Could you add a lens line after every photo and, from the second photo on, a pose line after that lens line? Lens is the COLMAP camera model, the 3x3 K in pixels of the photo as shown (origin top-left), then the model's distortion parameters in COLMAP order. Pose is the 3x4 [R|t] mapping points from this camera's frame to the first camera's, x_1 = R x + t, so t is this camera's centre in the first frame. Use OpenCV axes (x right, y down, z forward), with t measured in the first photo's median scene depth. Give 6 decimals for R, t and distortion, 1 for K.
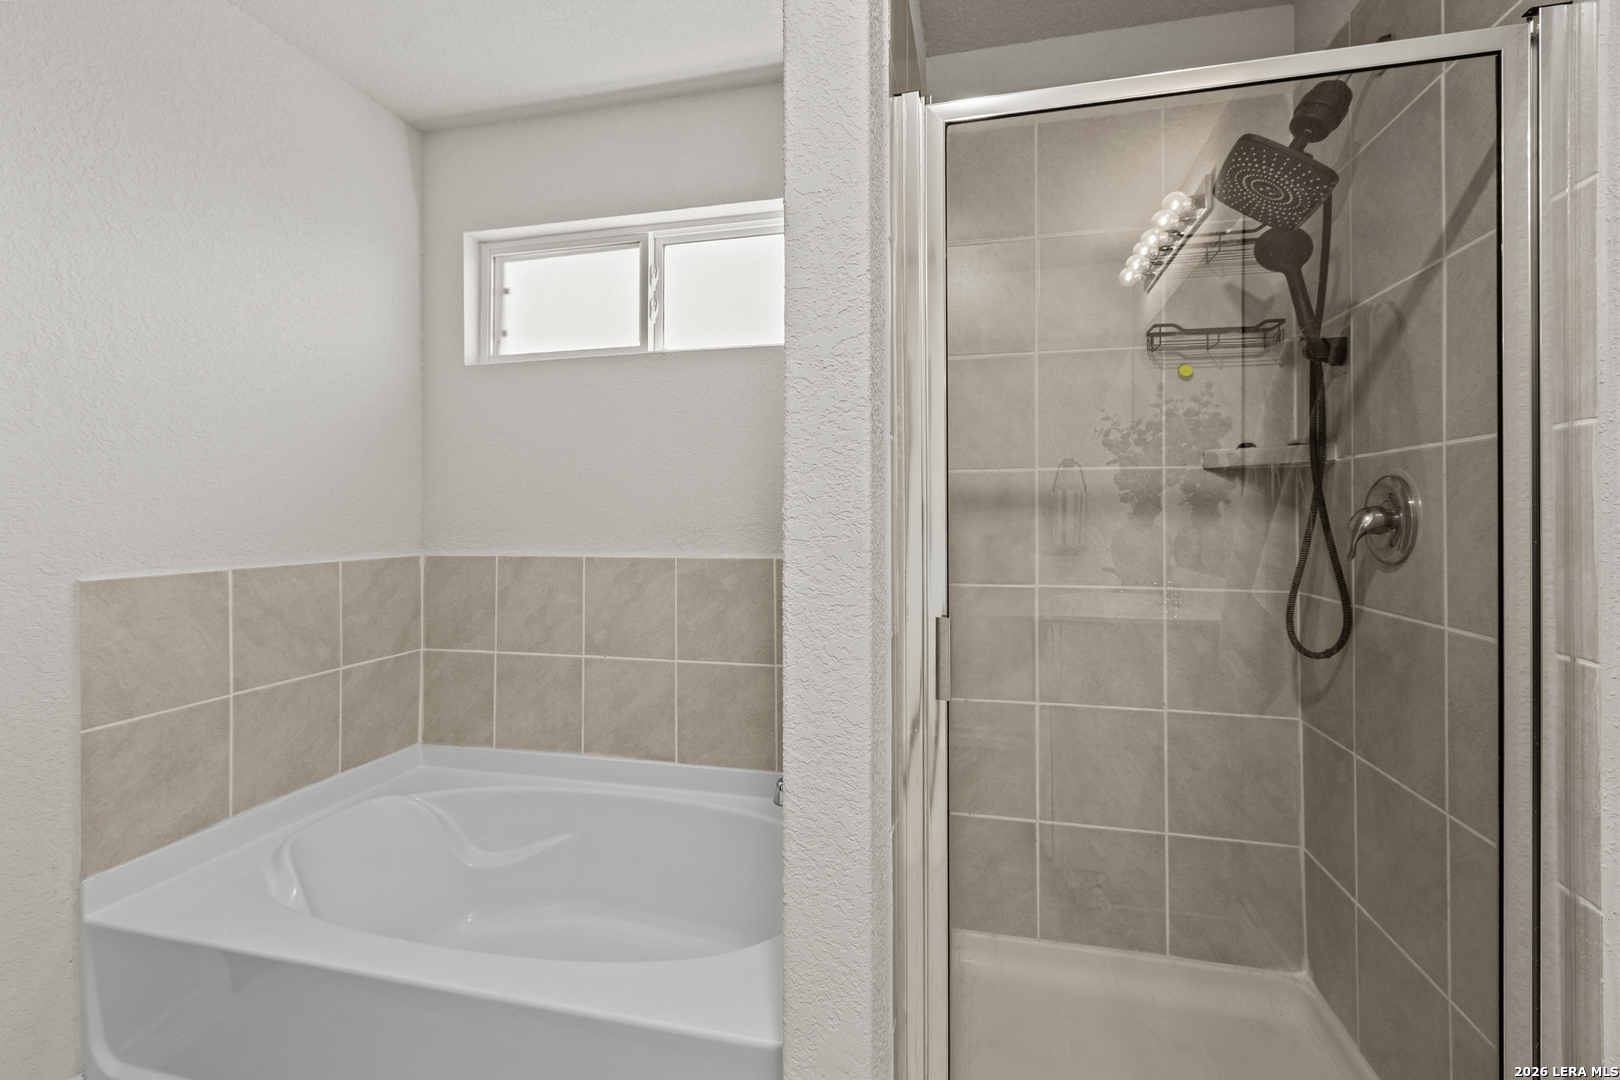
lens RADIAL K [[732.9, 0, 790.9], [0, 732.9, 508.2], [0, 0, 1]] dist [-0.002727, -0.000148]
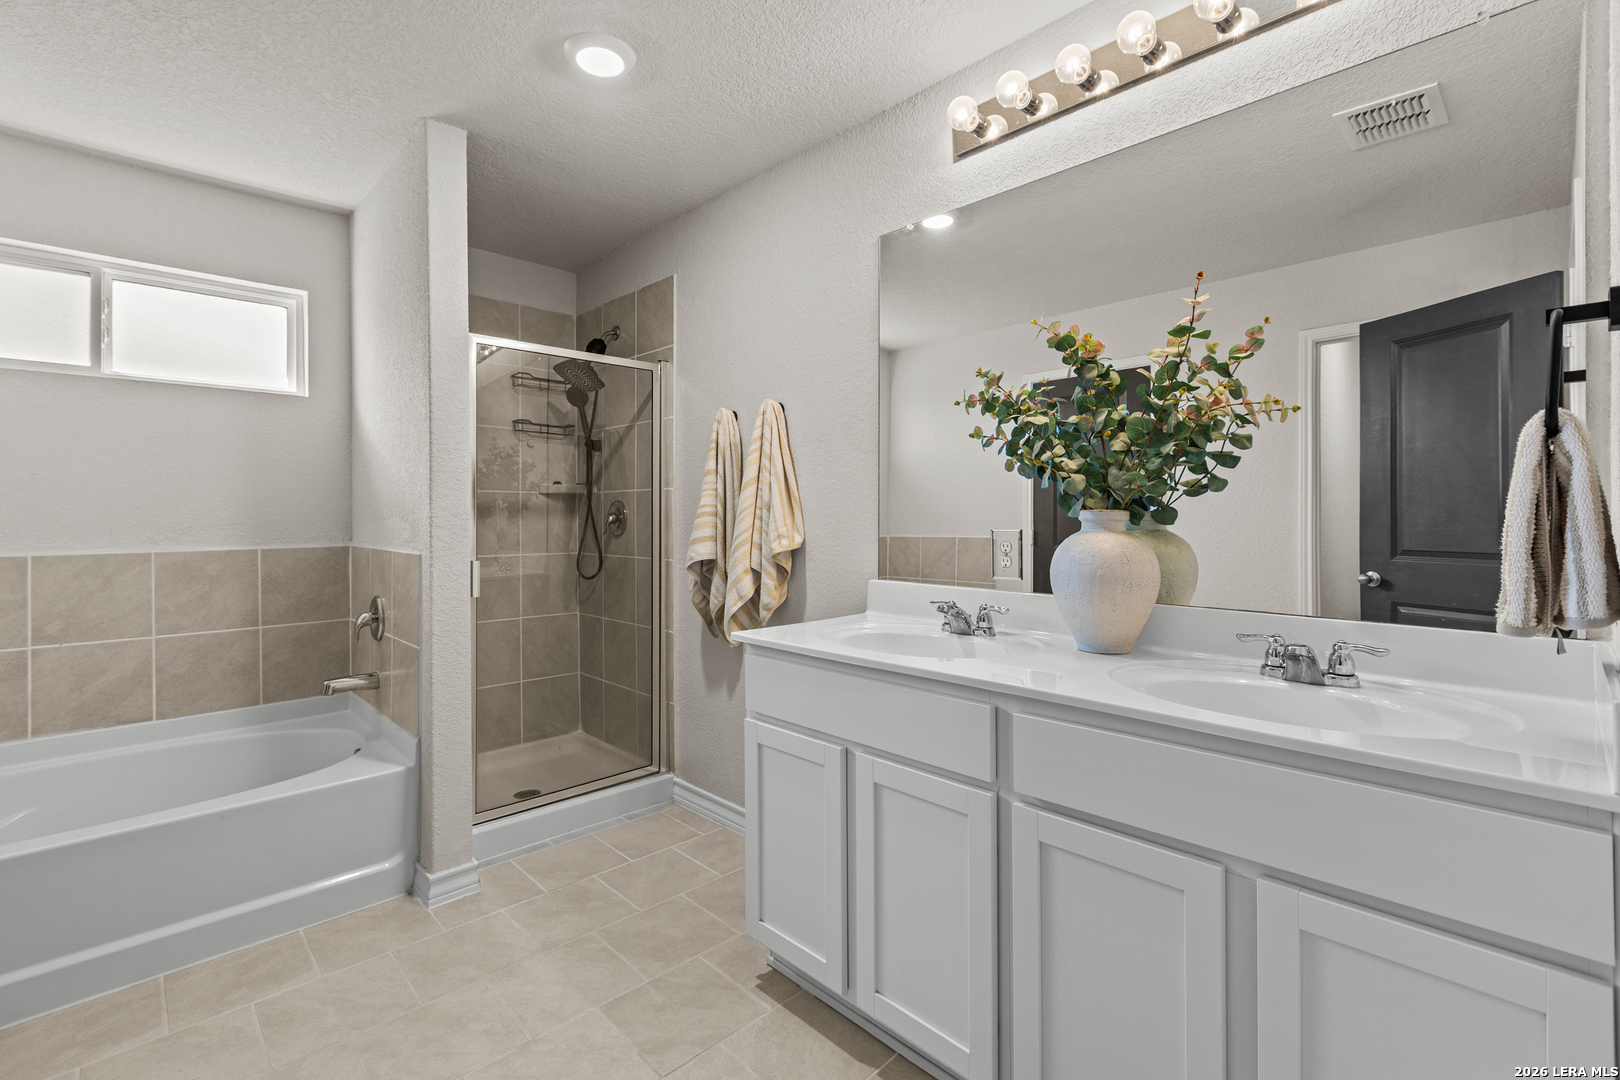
lens RADIAL K [[732.9, 0, 809.9], [0, 732.9, 523.4], [0, 0, 1]] dist [-0.002727, -0.000148]
pose [[0.532125, -0.009685, 0.846610, -0.731396], [-0.006291, 0.999862, 0.015392, -0.007060], [-0.846642, -0.013516, 0.531991, -0.685192]]
